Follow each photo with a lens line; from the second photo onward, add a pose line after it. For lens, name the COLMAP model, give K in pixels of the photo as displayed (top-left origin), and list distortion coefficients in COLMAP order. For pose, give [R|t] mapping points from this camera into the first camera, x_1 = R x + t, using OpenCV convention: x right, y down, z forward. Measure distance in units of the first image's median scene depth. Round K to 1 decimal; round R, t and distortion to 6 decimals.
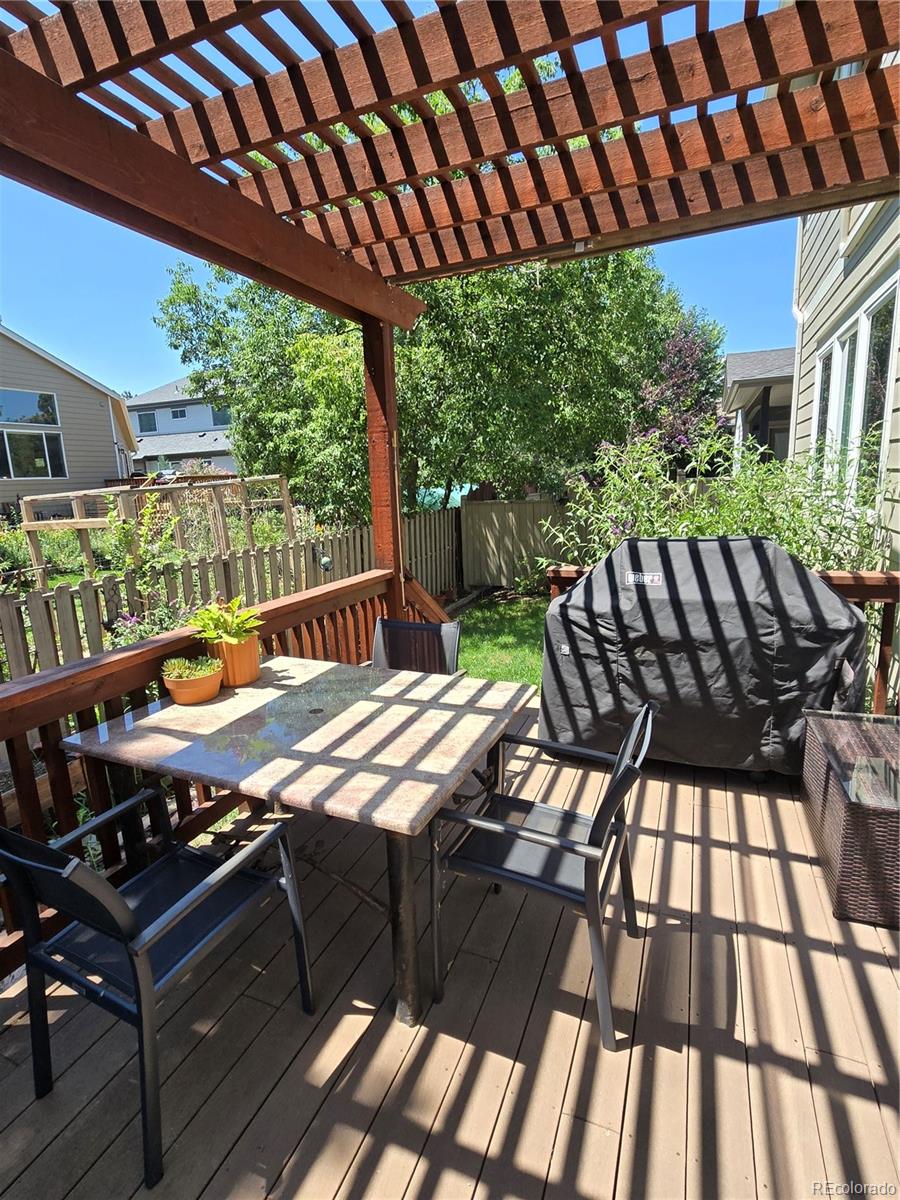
lens RADIAL K [[602.0, 0, 450.0], [0, 602.0, 600.0], [0, 0, 1]] dist [0.000289, 0.000764]
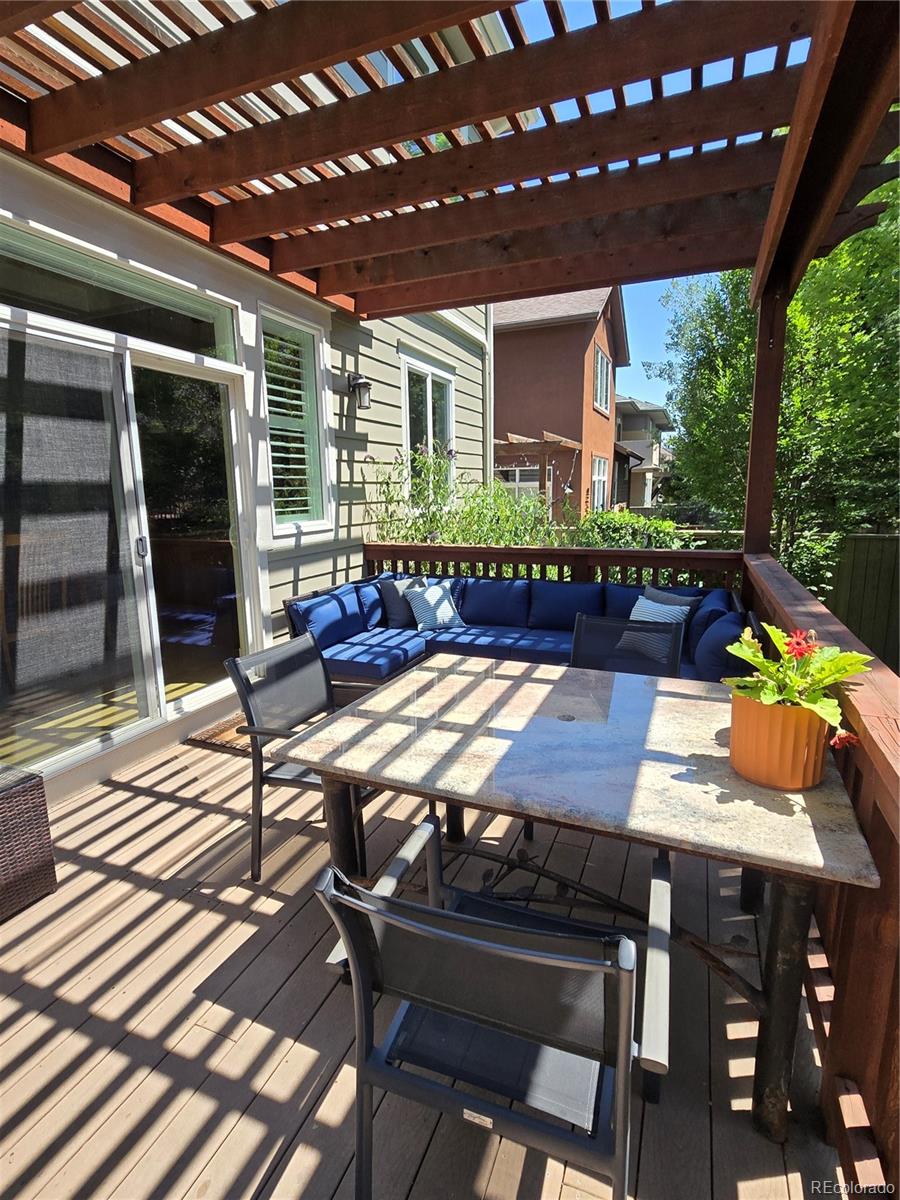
lens RADIAL K [[602.0, 0, 450.0], [0, 602.0, 600.0], [0, 0, 1]] dist [0.000289, 0.000764]
pose [[-0.998511, 0.053321, 0.011506, -0.086392], [0.053792, 0.927497, 0.369940, -0.294234], [0.009053, 0.370009, -0.928984, 1.800519]]
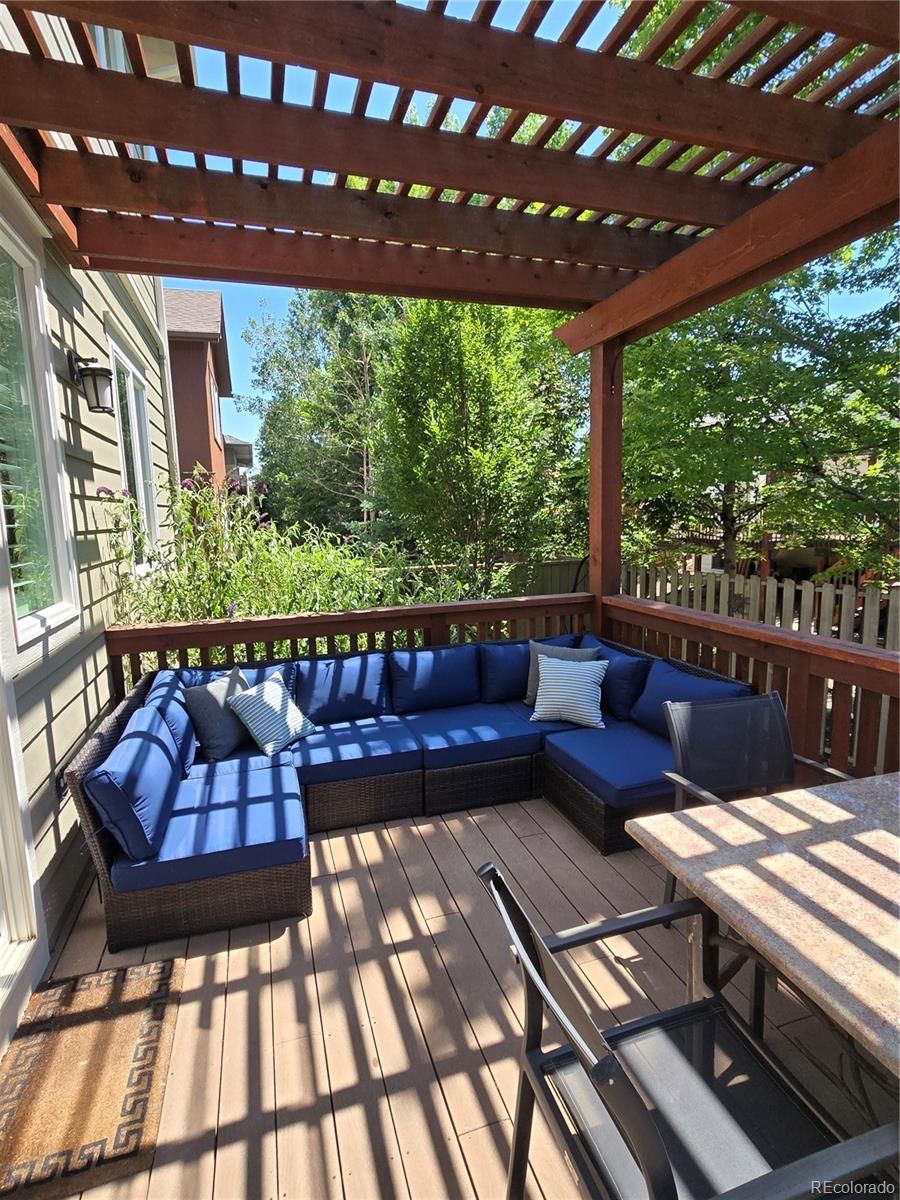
lens RADIAL K [[593.4, 0, 449.3], [0, 593.4, 603.9], [0, 0, 1]] dist [-0.001425, -0.000022]
pose [[-0.762949, 0.154101, -0.627823, 0.551247], [-0.072637, 0.944587, 0.320123, -0.215389], [0.642365, 0.289841, -0.709478, 1.002796]]
